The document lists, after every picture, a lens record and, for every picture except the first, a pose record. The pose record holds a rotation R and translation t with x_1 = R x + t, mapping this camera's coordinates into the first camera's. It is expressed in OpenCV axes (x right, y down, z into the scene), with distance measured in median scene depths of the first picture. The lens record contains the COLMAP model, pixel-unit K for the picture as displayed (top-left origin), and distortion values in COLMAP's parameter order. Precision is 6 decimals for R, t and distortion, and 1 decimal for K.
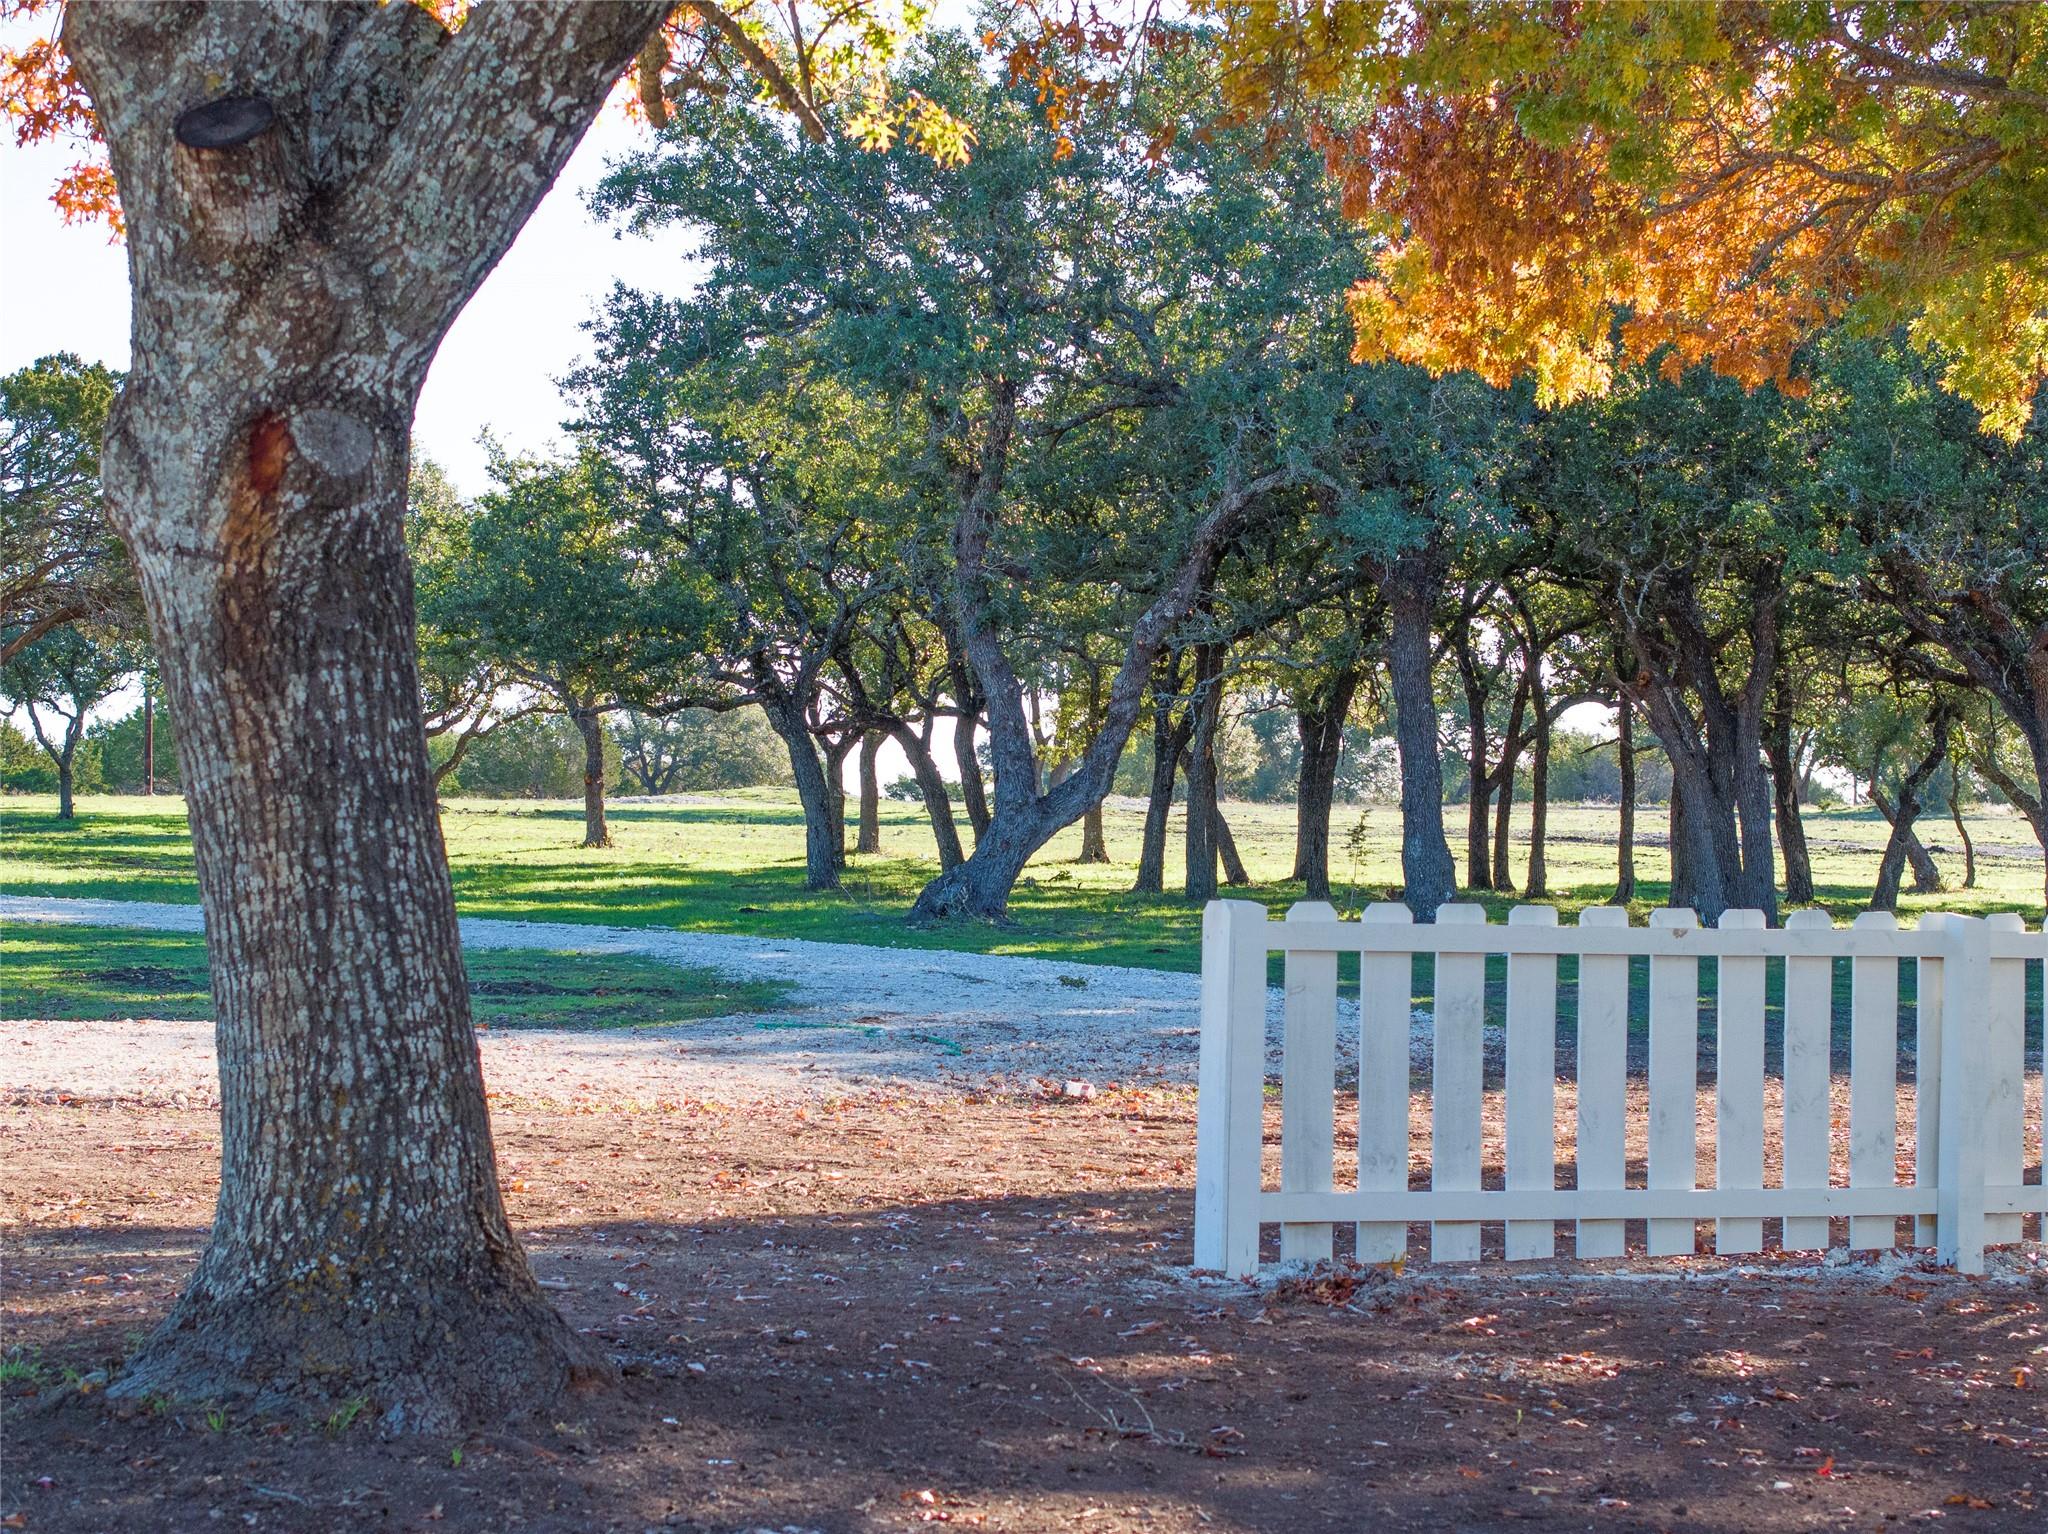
lens RADIAL K [[4117.0, 0, 1024.0], [0, 4117.0, 767.0], [0, 0, 1]] dist [-0.206435, 1.378627]
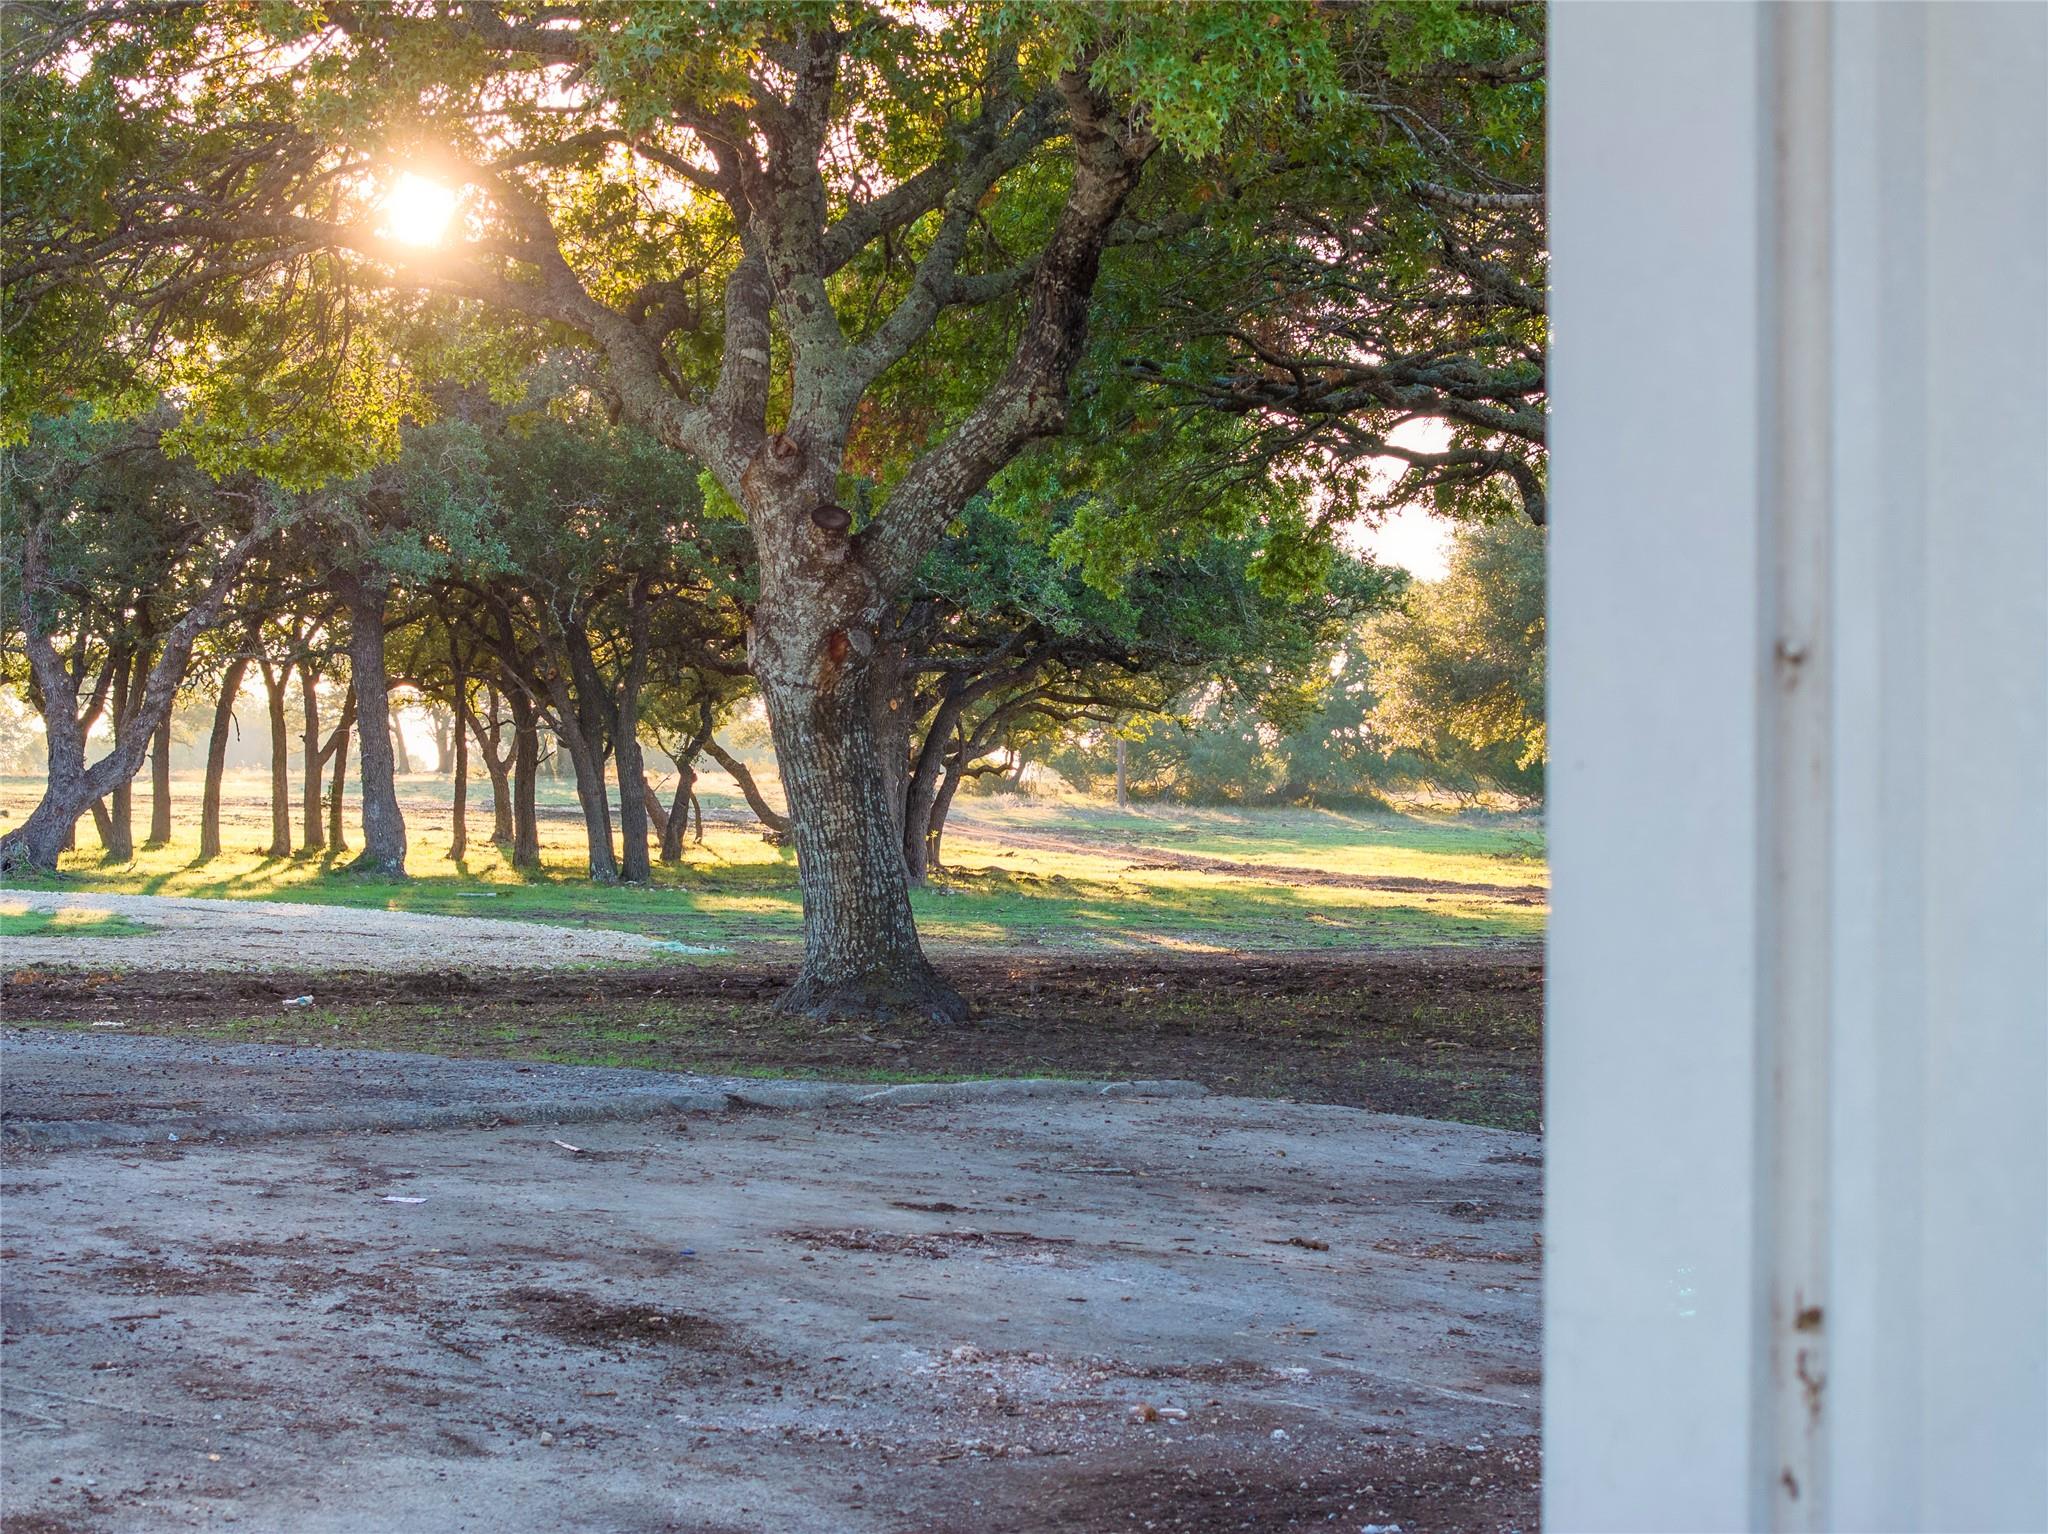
lens RADIAL K [[4117.0, 0, 1024.0], [0, 4117.0, 767.0], [0, 0, 1]] dist [-0.206435, 1.378627]
pose [[0.937312, -0.003012, 0.348478, -0.961996], [0.000051, 0.999964, 0.008506, -0.024343], [-0.348491, -0.007956, 0.937279, -1.418417]]
